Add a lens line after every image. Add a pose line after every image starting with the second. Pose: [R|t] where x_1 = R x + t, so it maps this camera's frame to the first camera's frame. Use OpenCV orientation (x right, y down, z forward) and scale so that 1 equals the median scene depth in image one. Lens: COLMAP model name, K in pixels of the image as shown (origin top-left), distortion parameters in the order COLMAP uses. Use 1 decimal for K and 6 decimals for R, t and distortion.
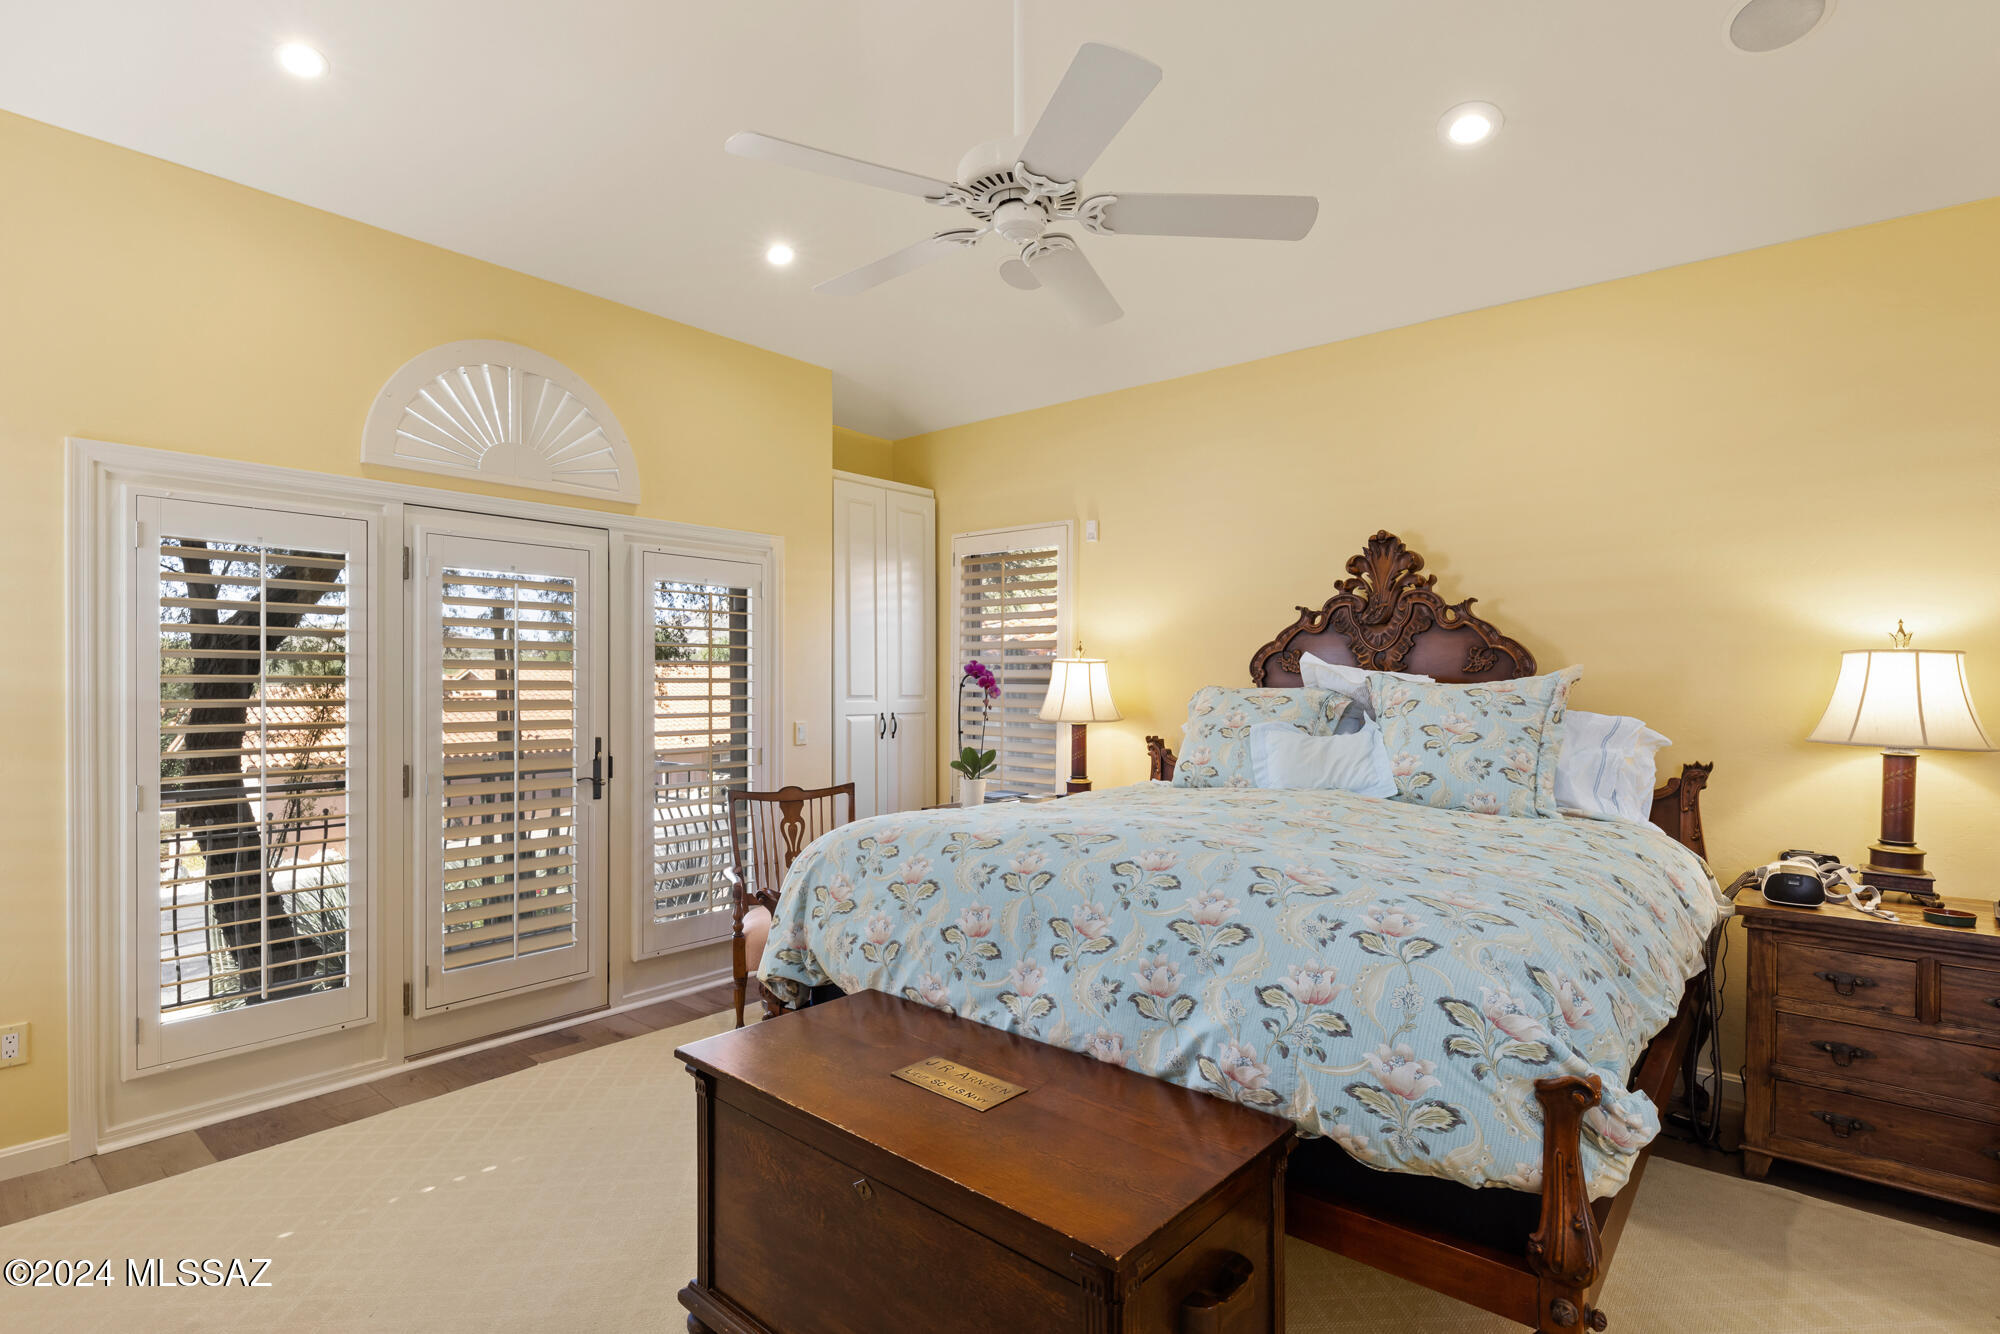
lens RADIAL K [[988.1, 0, 1002.8], [0, 988.1, 680.6], [0, 0, 1]] dist [-0.001146, -0.001077]
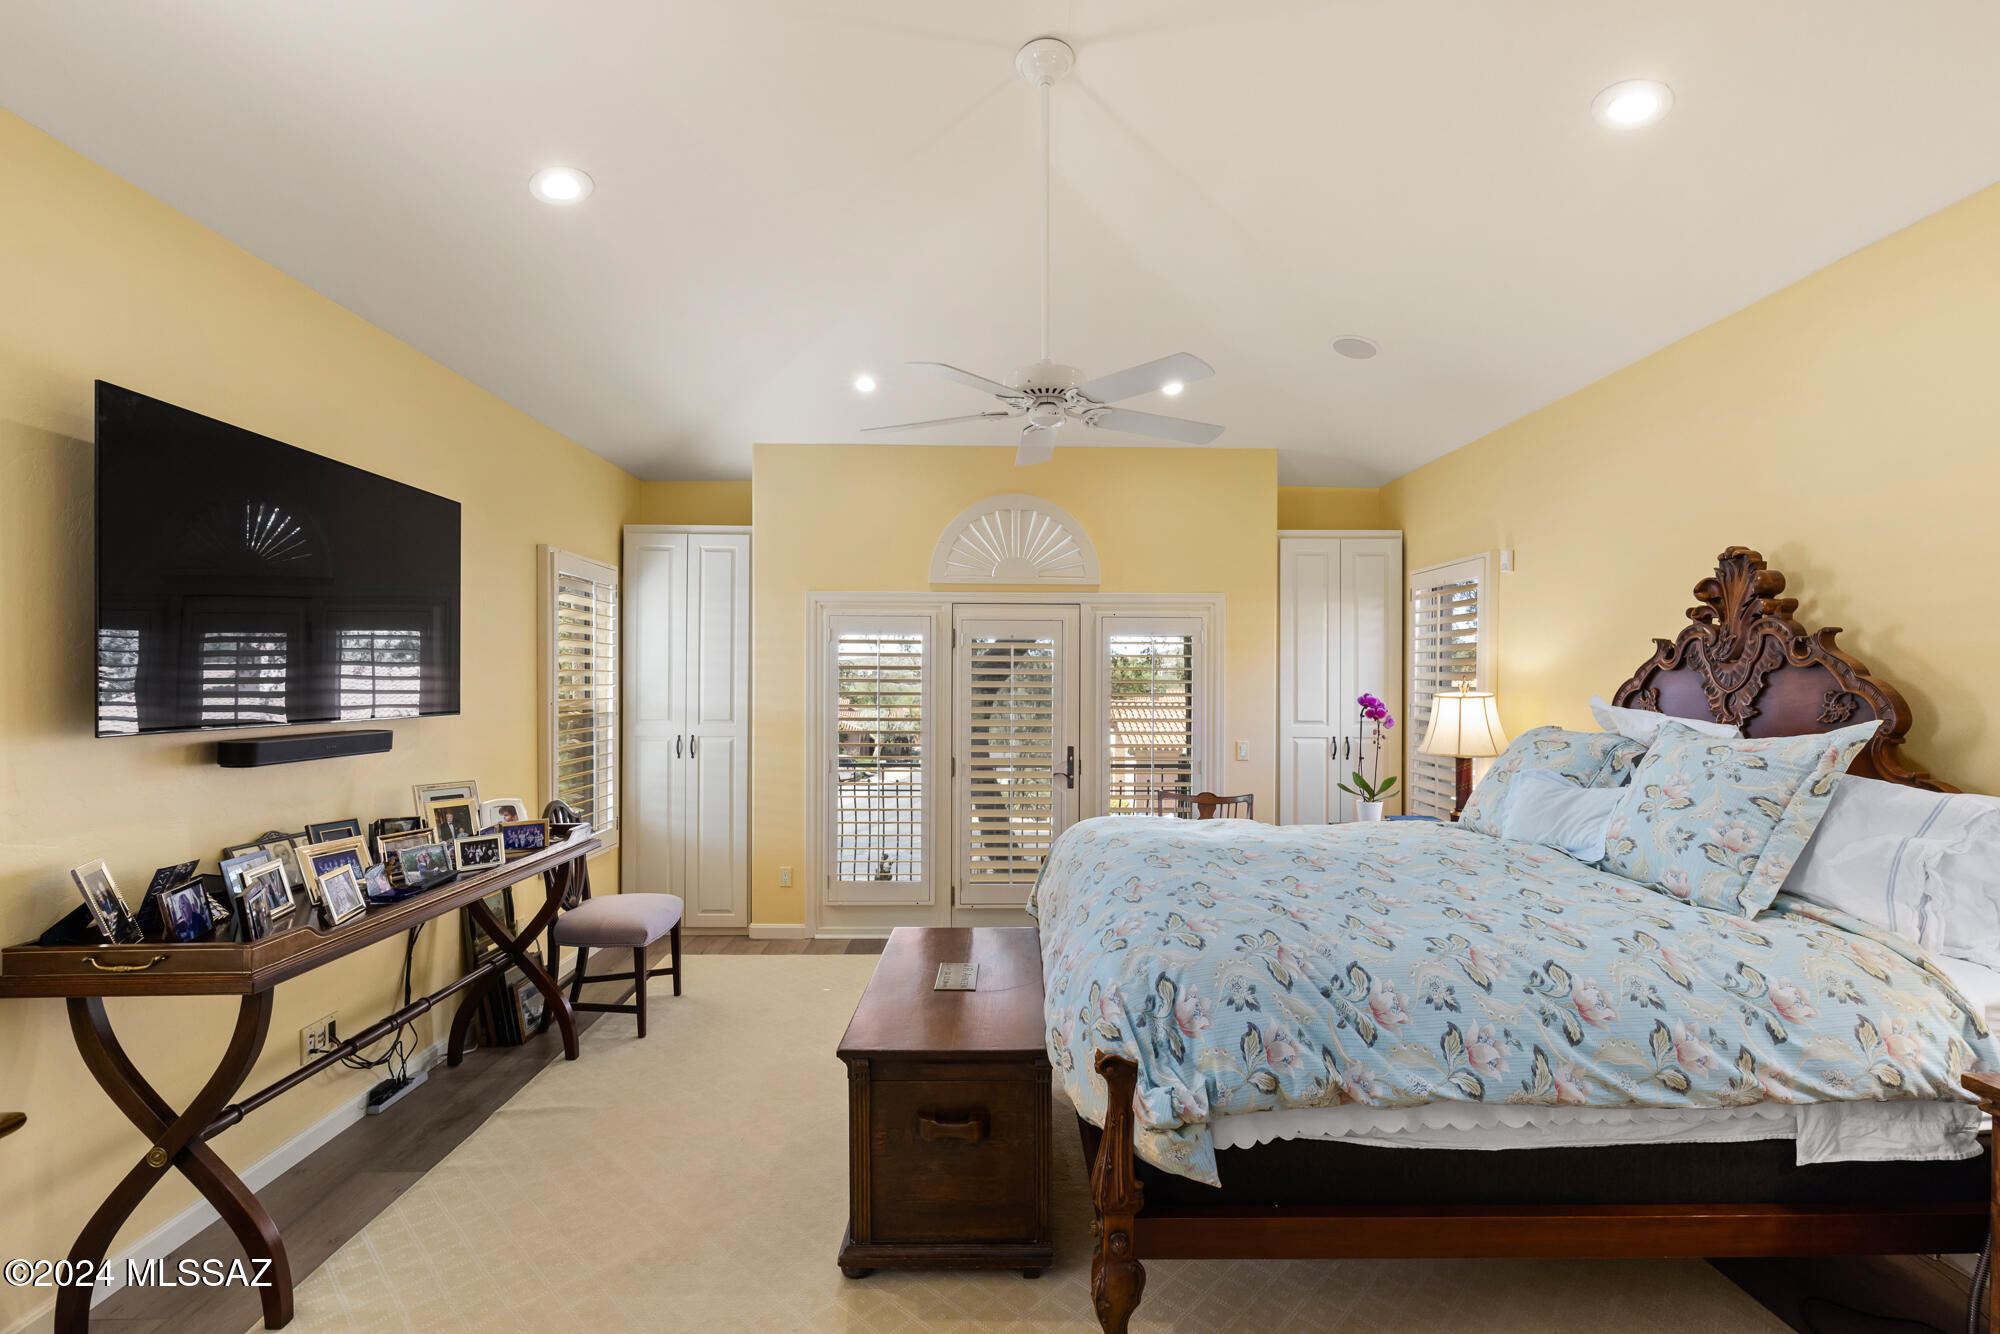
lens RADIAL K [[914.9, 0, 998.7], [0, 914.9, 667.2], [0, 0, 1]] dist [0.001710, -0.000098]
pose [[0.646268, -0.012701, -0.763005, 0.561201], [-0.002158, 0.999827, -0.018470, -0.034883], [0.763108, 0.013583, 0.646128, 0.036752]]
